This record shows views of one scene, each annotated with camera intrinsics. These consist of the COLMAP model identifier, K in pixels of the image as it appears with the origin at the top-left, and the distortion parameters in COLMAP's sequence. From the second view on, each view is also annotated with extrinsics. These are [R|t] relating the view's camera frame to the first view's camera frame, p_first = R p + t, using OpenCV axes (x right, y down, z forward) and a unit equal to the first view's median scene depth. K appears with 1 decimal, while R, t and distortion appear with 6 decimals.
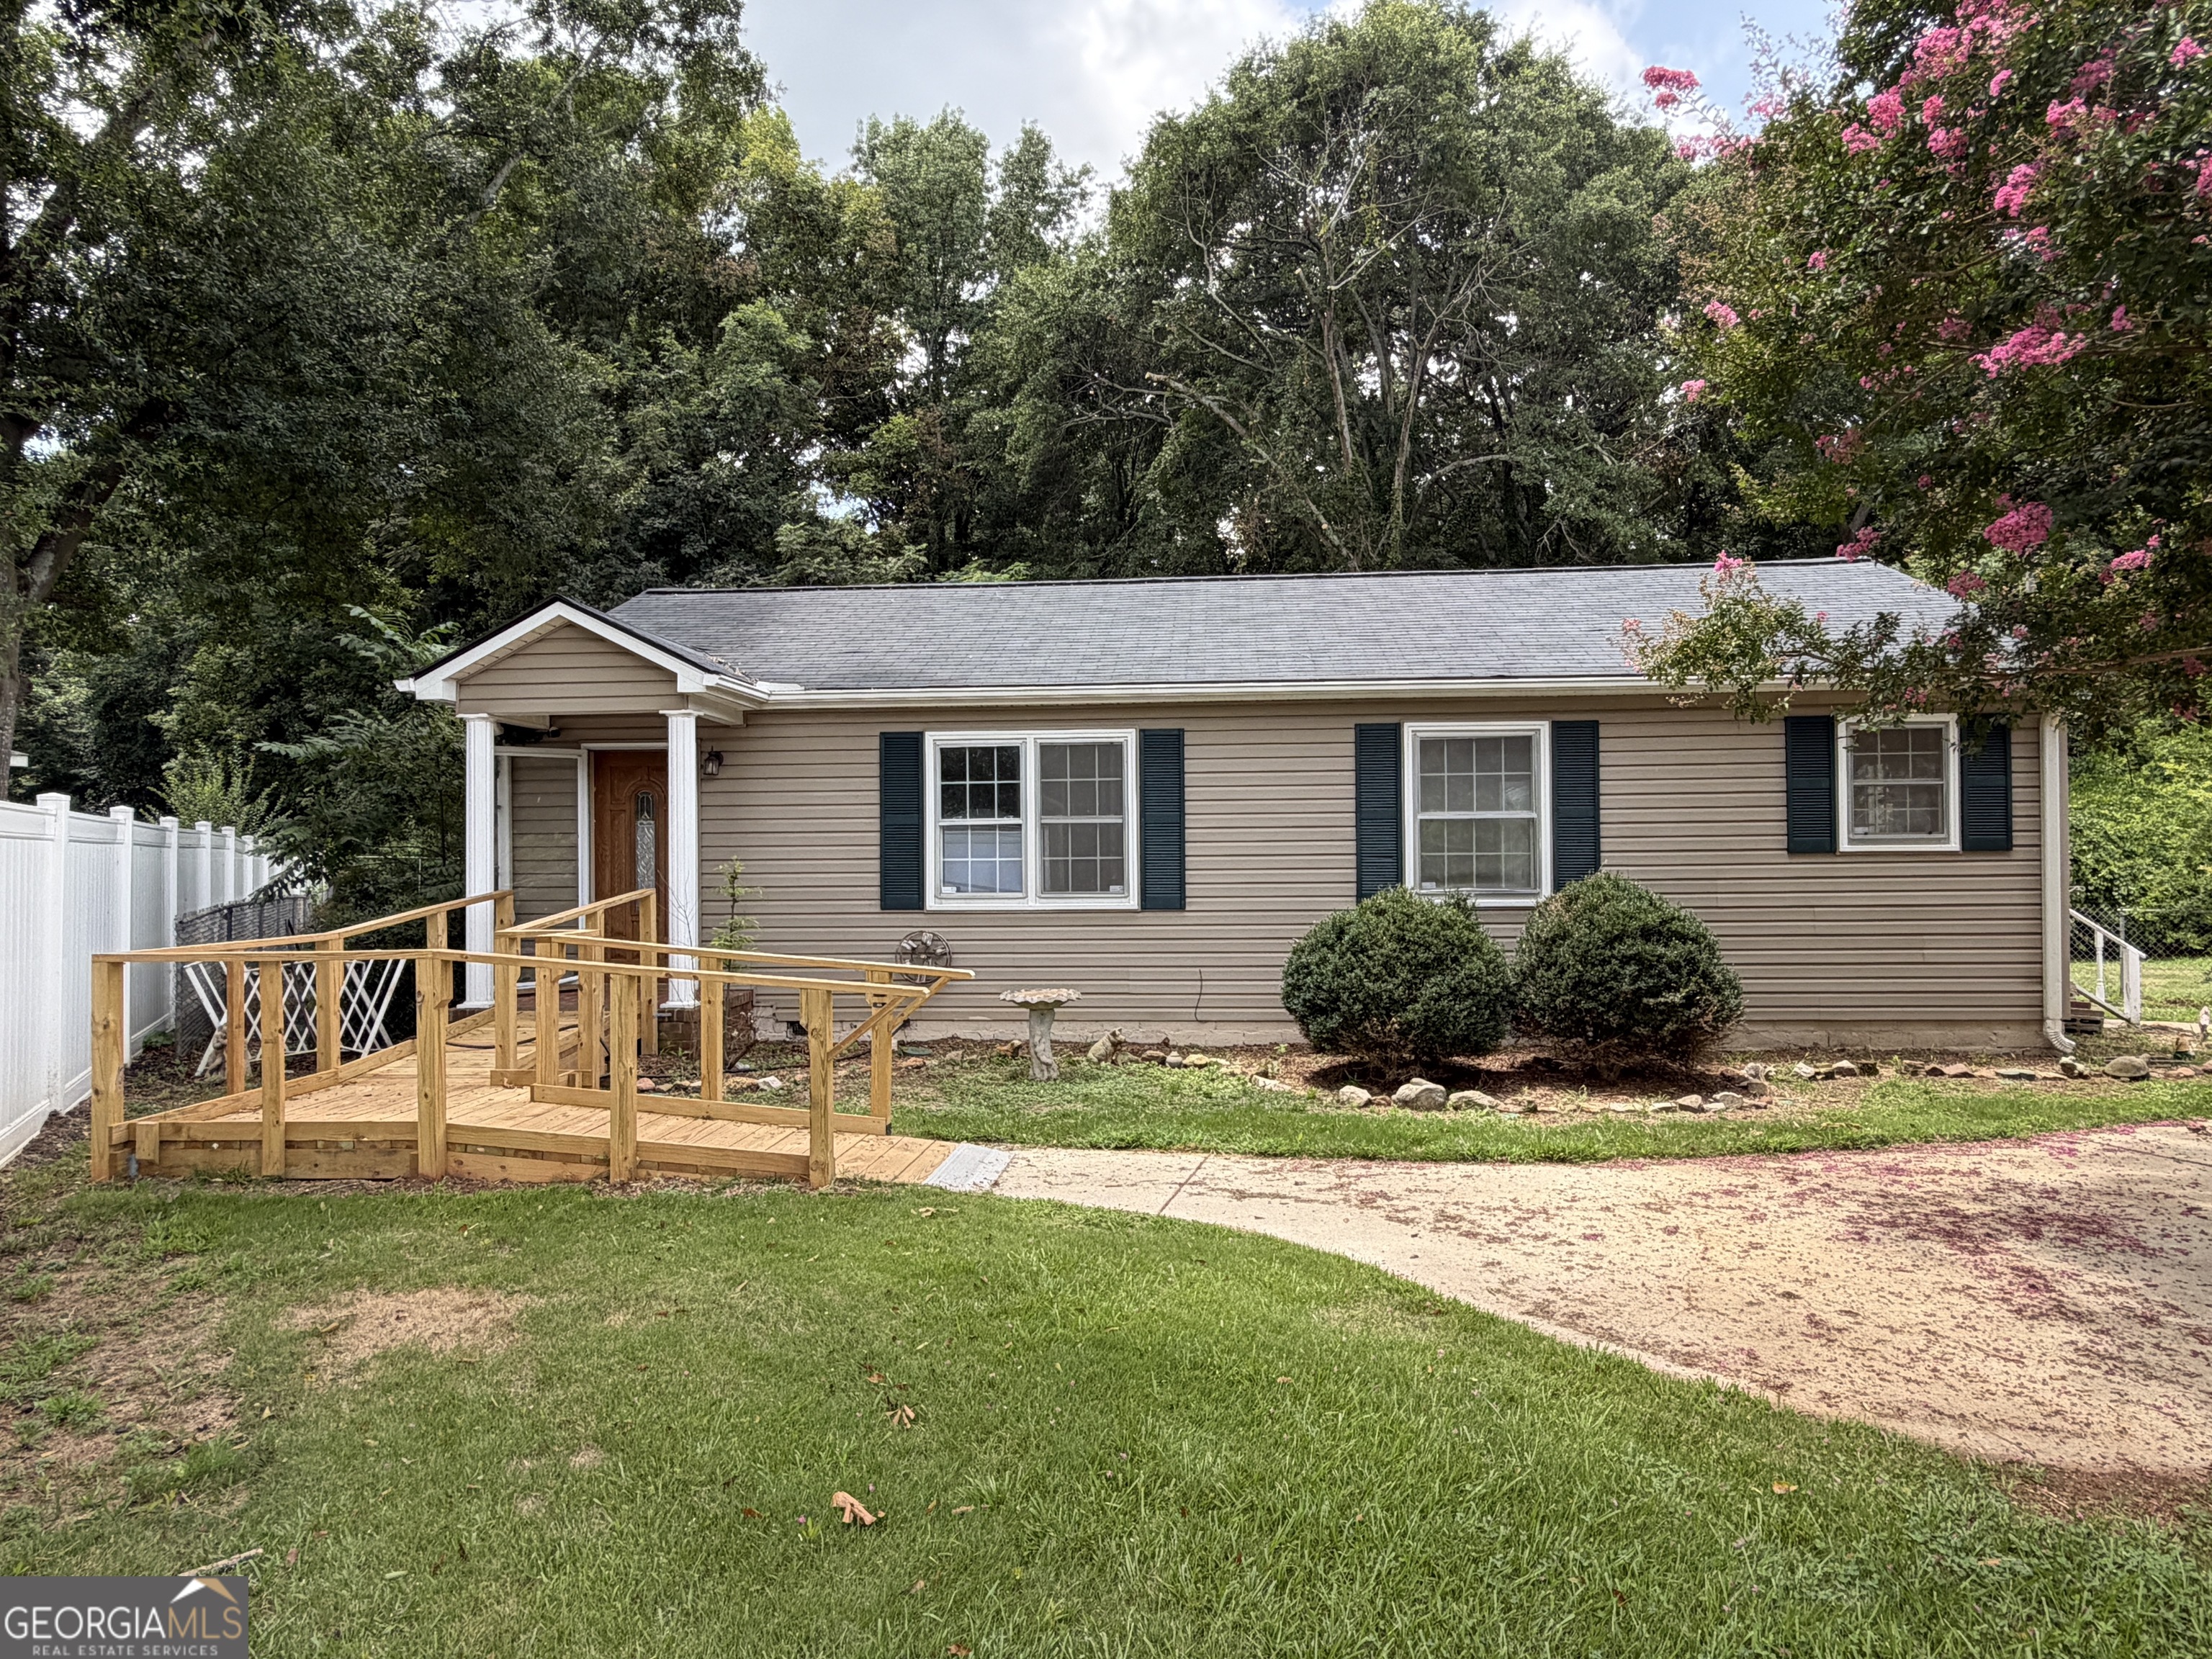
lens RADIAL K [[1350.4, 0, 1106.0], [0, 1350.4, 829.5], [0, 0, 1]] dist [0.000980, 0.001804]
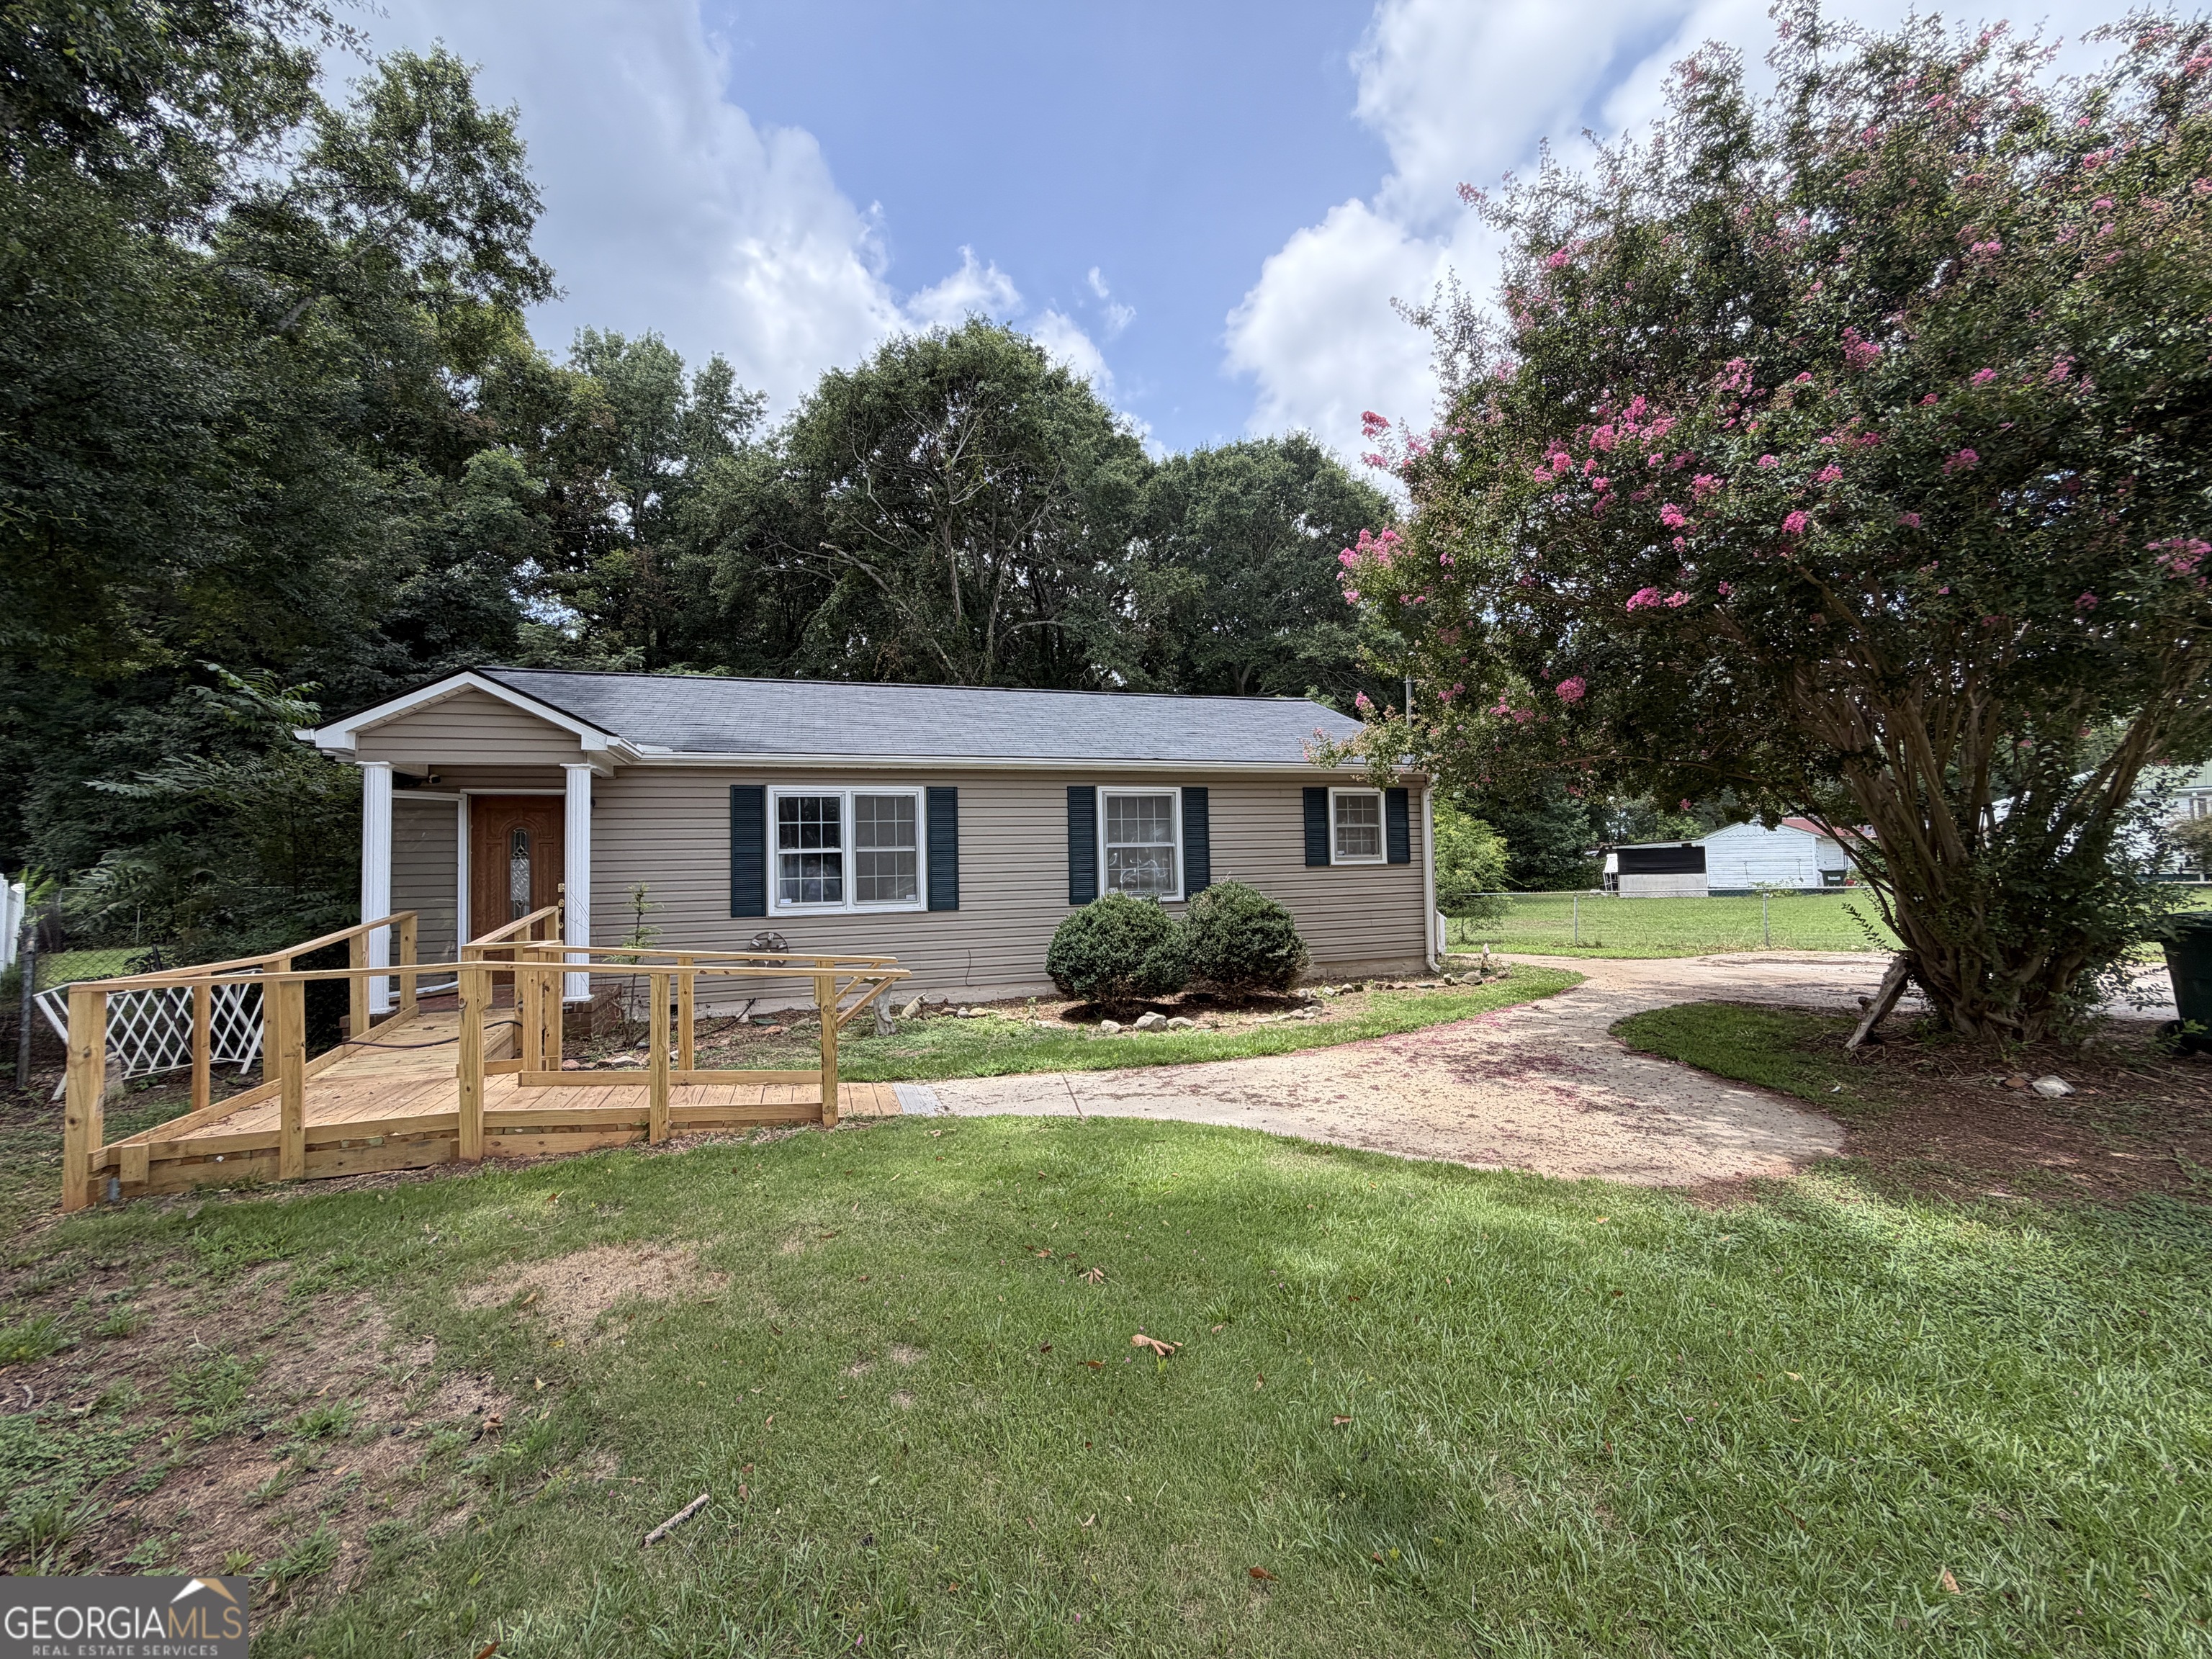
lens RADIAL K [[884.6, 0, 1098.6], [0, 884.6, 829.4], [0, 0, 1]] dist [0.000820, 0.000663]
pose [[0.924478, 0.002929, 0.381223, -0.173574], [0.008760, 0.999543, -0.028924, 0.000752], [-0.381134, 0.030079, 0.924030, 0.050972]]
